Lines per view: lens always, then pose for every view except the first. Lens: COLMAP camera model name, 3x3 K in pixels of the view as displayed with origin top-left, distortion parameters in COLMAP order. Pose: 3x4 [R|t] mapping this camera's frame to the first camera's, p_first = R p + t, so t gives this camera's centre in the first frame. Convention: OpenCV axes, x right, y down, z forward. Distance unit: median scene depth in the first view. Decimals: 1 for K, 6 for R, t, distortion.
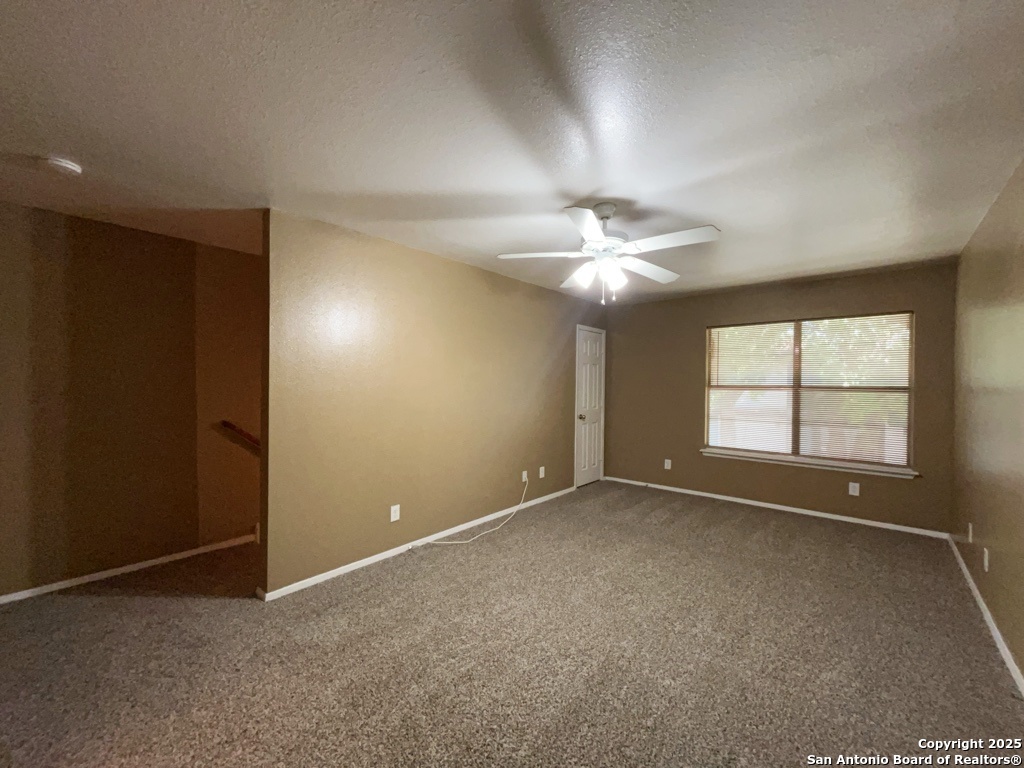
lens RADIAL K [[412.5, 0, 512.8], [0, 412.5, 386.1], [0, 0, 1]] dist [-0.002701, -0.000162]
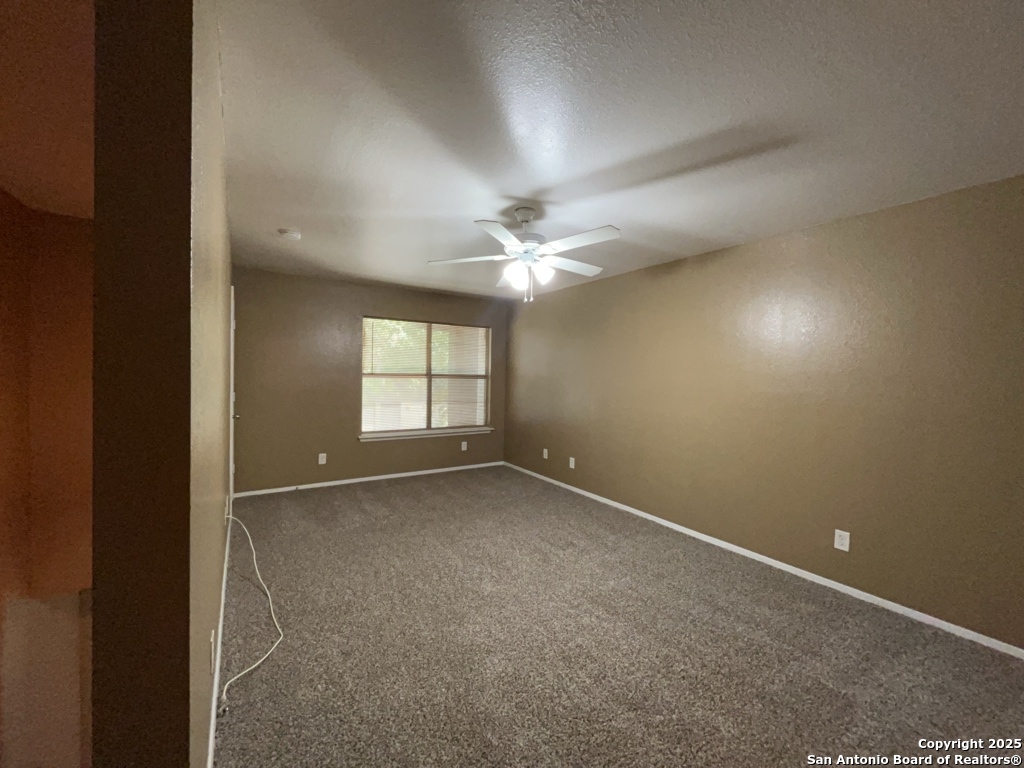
lens RADIAL K [[412.5, 0, 513.3], [0, 412.5, 381.1], [0, 0, 1]] dist [-0.002701, -0.000162]
pose [[0.264854, -0.013271, 0.964197, -0.474132], [-0.010871, 0.999801, 0.016748, -0.004243], [-0.964227, -0.014918, 0.264657, 0.418767]]
